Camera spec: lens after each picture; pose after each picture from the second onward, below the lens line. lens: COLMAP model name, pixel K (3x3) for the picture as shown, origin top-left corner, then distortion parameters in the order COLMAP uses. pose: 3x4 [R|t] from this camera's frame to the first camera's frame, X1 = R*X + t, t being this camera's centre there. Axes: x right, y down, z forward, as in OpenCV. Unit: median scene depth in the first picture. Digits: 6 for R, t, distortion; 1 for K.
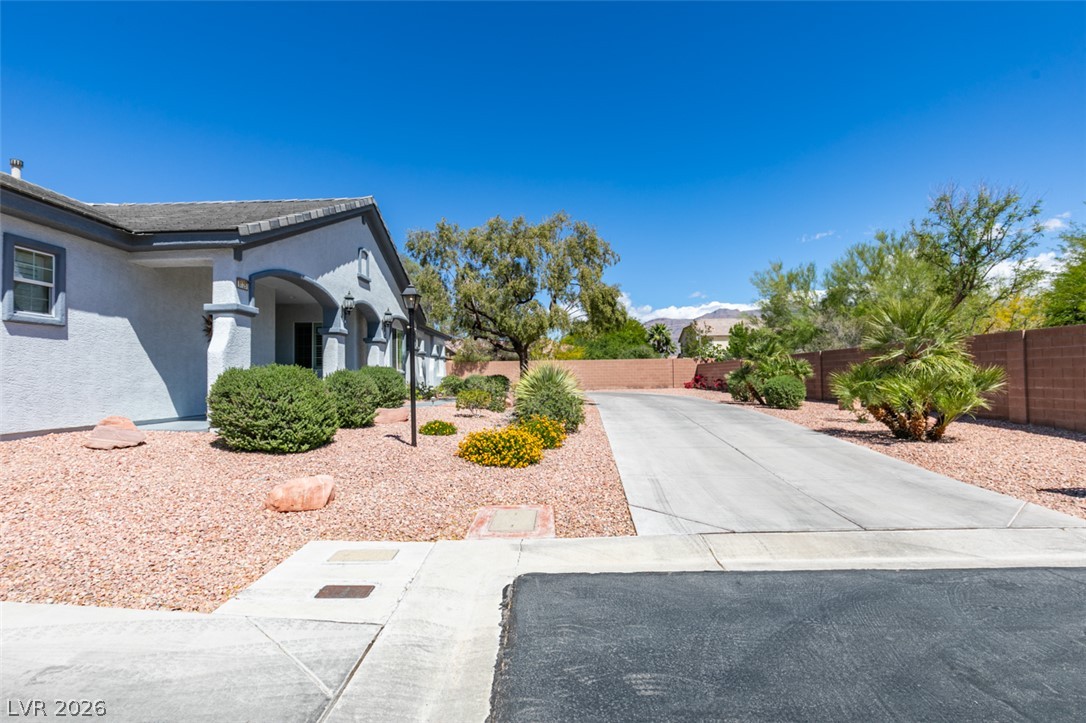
lens RADIAL K [[529.9, 0, 540.4], [0, 529.9, 364.6], [0, 0, 1]] dist [-0.000947, 0.000165]
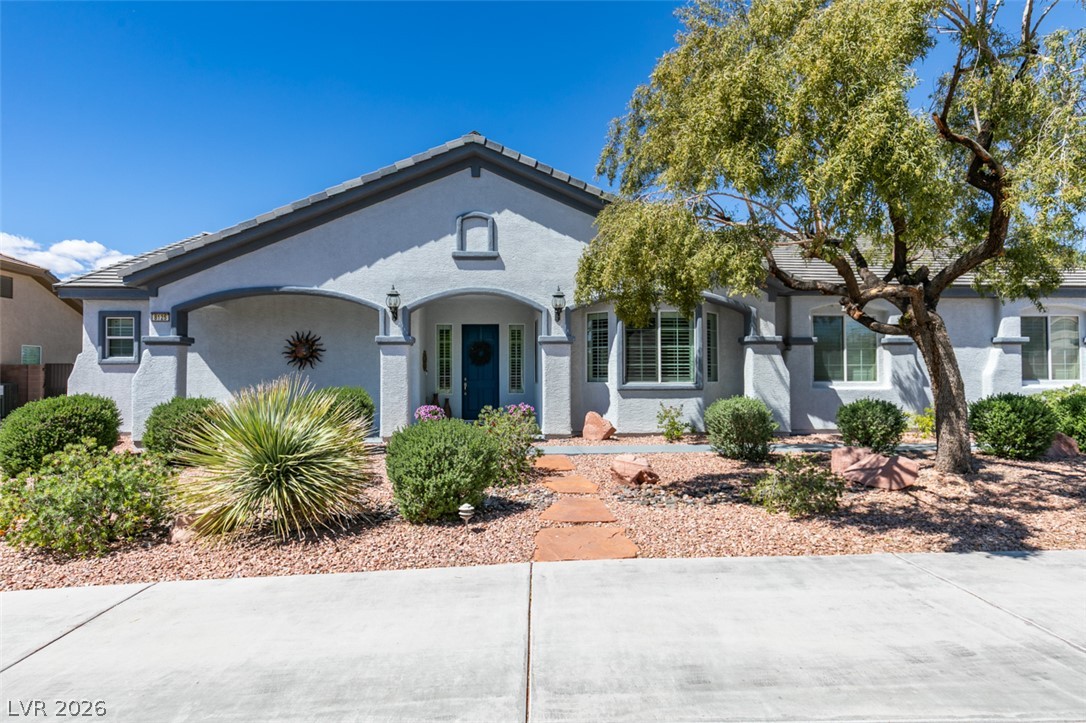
lens RADIAL K [[588.1, 0, 543.0], [0, 588.1, 361.5], [0, 0, 1]] dist [0.003519, -0.000500]
pose [[0.095016, -0.011197, -0.995413, 0.707638], [0.031211, 0.999479, -0.008264, -0.024281], [0.994986, -0.030283, 0.095316, 1.631189]]
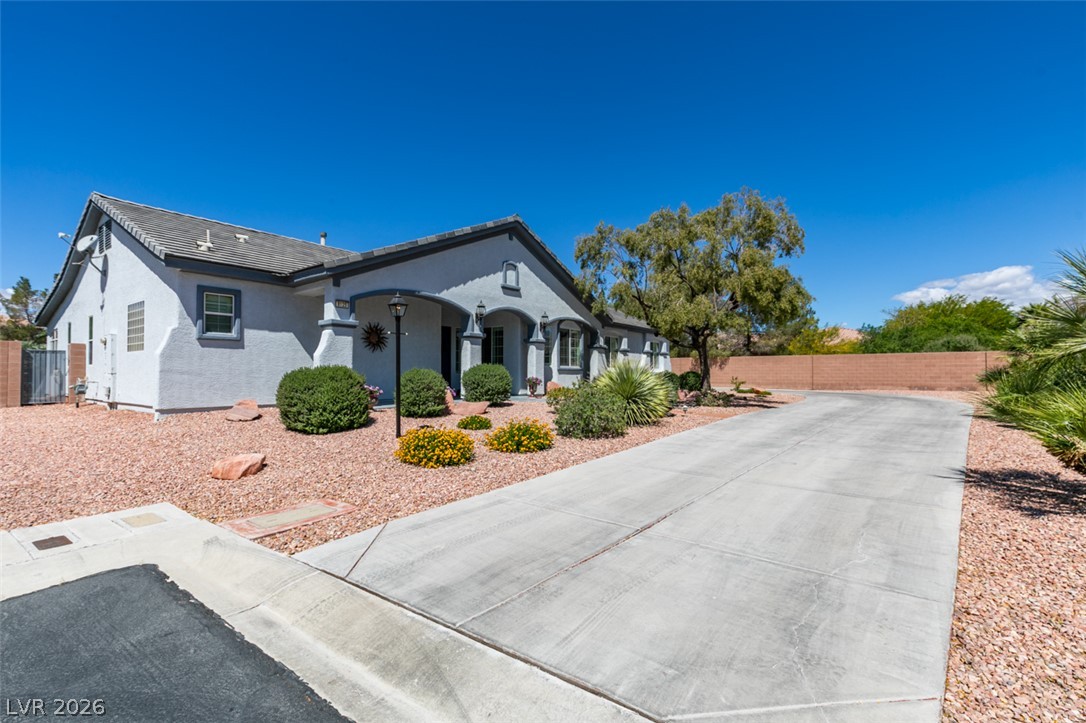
lens RADIAL K [[484.4, 0, 539.9], [0, 484.4, 364.1], [0, 0, 1]] dist [0.003010, -0.000872]
pose [[0.808460, 0.002232, -0.588547, 0.543004], [0.004320, 0.999943, 0.009727, -0.010306], [0.588535, -0.010407, 0.808405, 0.300641]]
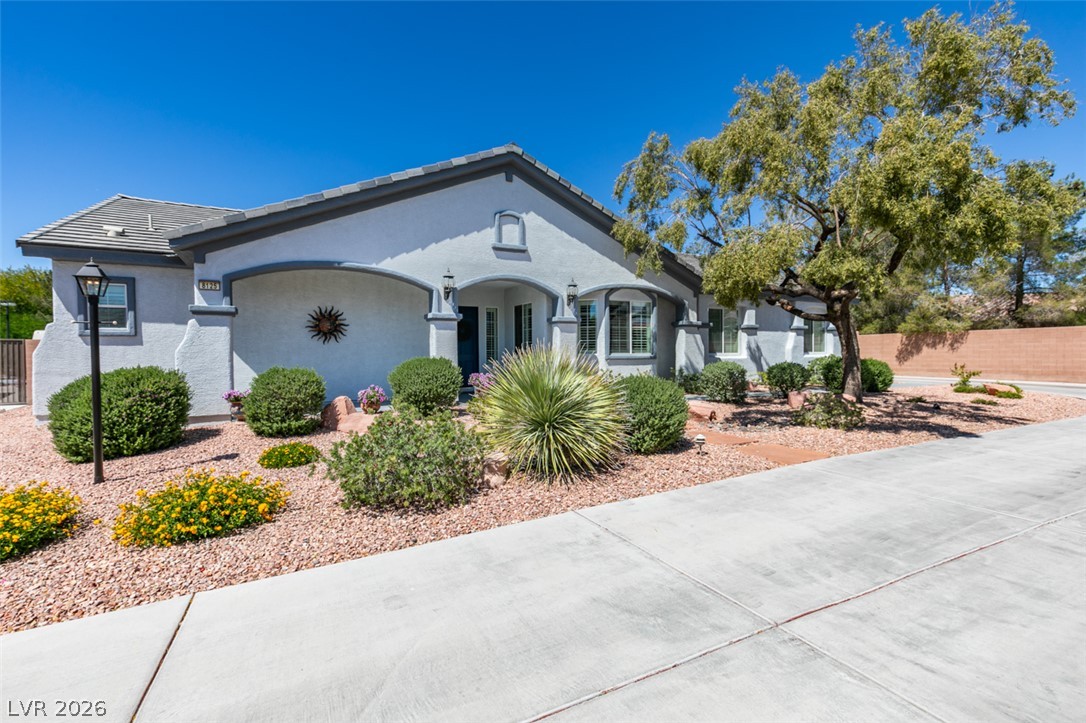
lens RADIAL K [[484.4, 0, 539.9], [0, 484.4, 364.1], [0, 0, 1]] dist [0.003010, -0.000872]
pose [[0.490334, 0.023951, -0.871205, 0.573783], [0.027971, 0.998675, 0.043198, -0.019747], [0.871086, -0.045550, 0.489014, 1.067562]]
